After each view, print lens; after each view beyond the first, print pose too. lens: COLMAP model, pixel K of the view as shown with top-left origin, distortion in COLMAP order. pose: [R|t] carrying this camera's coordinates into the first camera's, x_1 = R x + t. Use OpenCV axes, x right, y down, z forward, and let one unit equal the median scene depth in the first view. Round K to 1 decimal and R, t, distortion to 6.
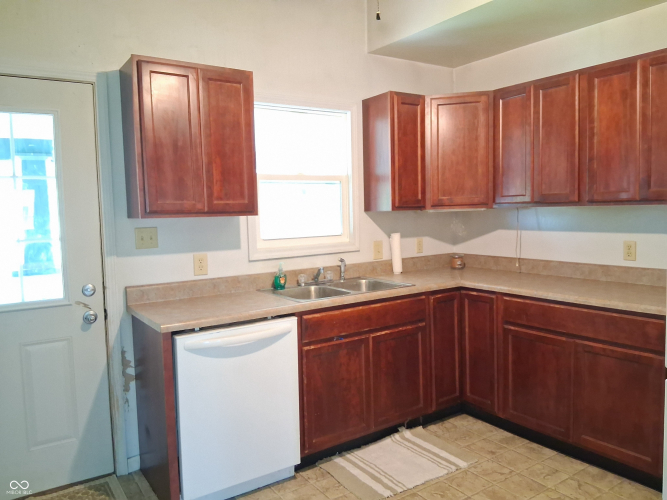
lens RADIAL K [[503.4, 0, 337.0], [0, 503.4, 248.9], [0, 0, 1]] dist [0.035779, -0.037197]
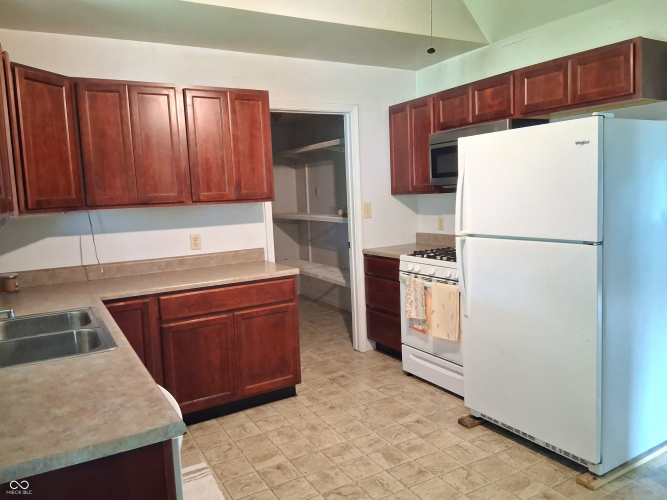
lens RADIAL K [[503.4, 0, 337.4], [0, 503.4, 247.6], [0, 0, 1]] dist [0.035779, -0.037197]
pose [[0.085887, -0.088067, 0.992405, -0.699984], [0.122843, 0.989421, 0.077170, -0.039722], [-0.988703, 0.115282, 0.095797, 0.624714]]
